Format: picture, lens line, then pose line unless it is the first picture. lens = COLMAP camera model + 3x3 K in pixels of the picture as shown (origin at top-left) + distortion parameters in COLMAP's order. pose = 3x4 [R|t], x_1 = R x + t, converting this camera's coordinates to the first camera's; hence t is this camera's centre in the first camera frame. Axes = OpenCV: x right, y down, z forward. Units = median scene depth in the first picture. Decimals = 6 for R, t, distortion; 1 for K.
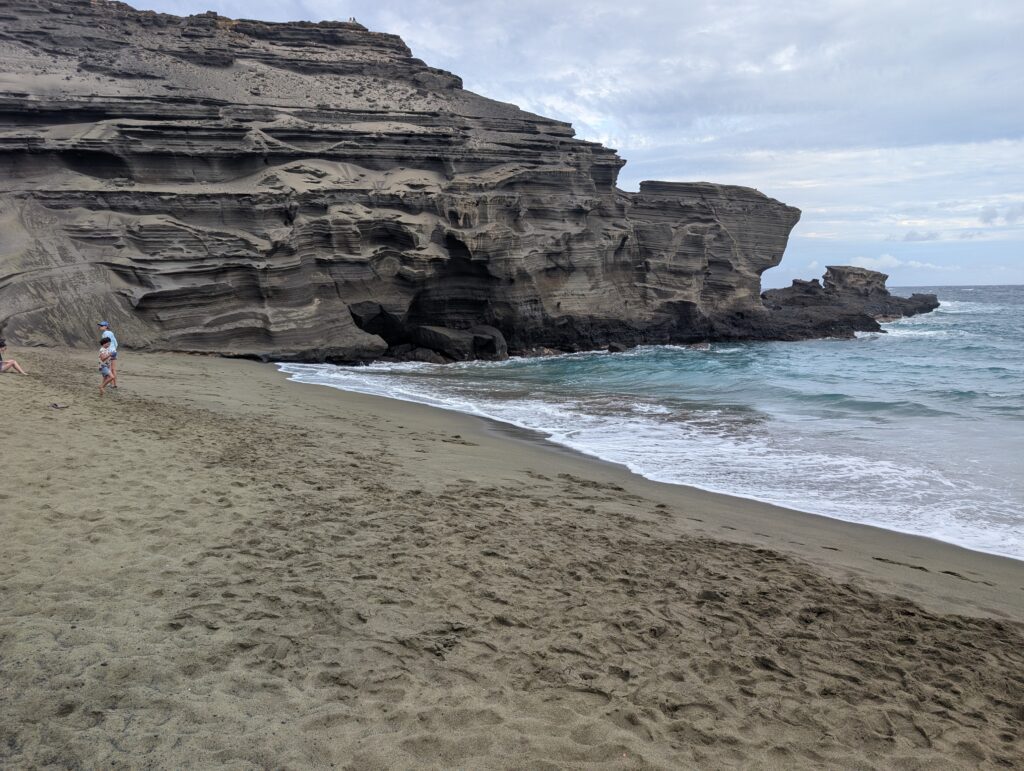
lens RADIAL K [[726.5, 0, 507.9], [0, 726.5, 393.6], [0, 0, 1]] dist [0.009850, -0.006602]
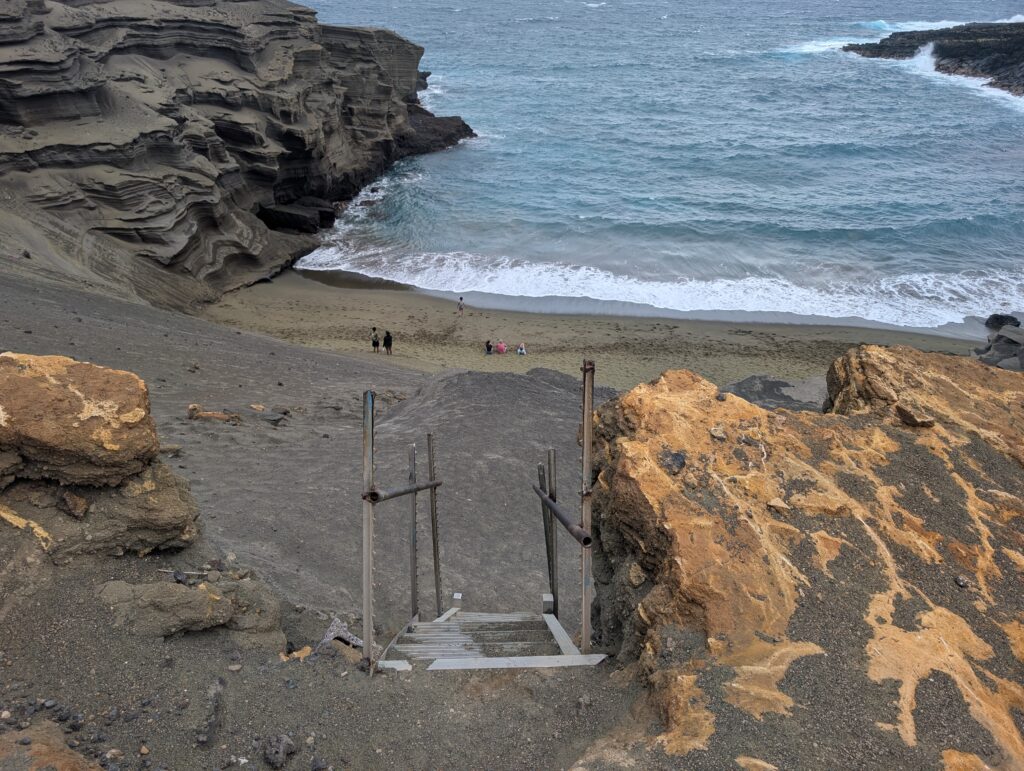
lens RADIAL K [[725.7, 0, 512.0], [0, 725.7, 385.5], [0, 0, 1]] dist [0.011200, -0.008251]
pose [[0.688592, -0.348120, 0.636124, -0.675145], [0.087423, 0.910687, 0.403741, -0.262657], [-0.719860, -0.222401, 0.657525, -0.156860]]
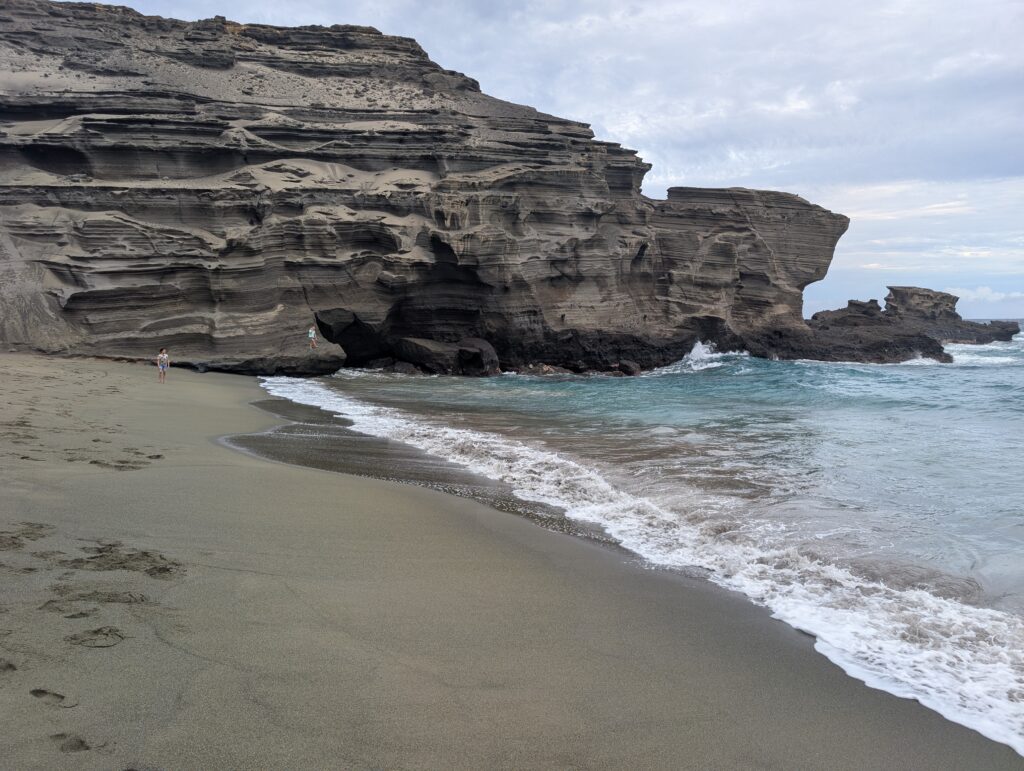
lens RADIAL K [[725.7, 0, 512.0], [0, 725.7, 385.5], [0, 0, 1]] dist [0.011200, -0.008251]
pose [[0.996583, 0.017112, -0.080811, 0.082245], [-0.021018, 0.998639, -0.047732, 0.005726], [0.079885, 0.049267, 0.995586, 0.109737]]
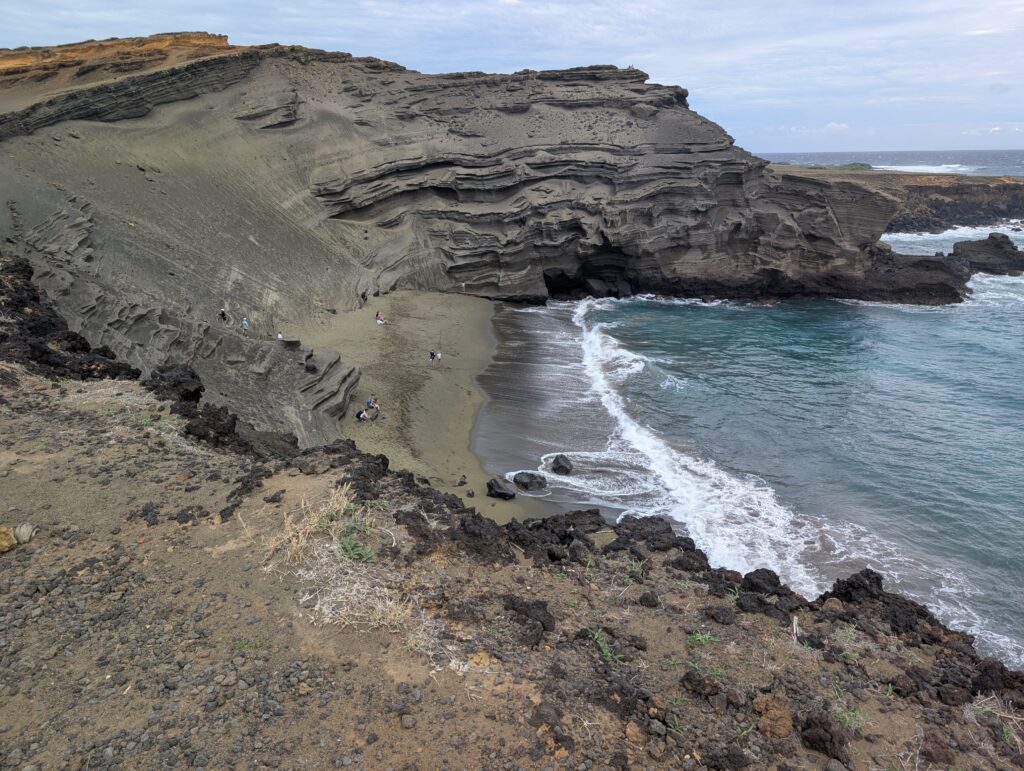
lens RADIAL K [[705.5, 0, 518.2], [0, 705.5, 409.9], [0, 0, 1]] dist [-0.007493, -0.003234]
pose [[0.855351, 0.175851, -0.487290, 0.619374], [-0.070073, 0.971253, 0.227500, -0.155175], [0.513289, -0.160446, 0.843085, -0.618002]]
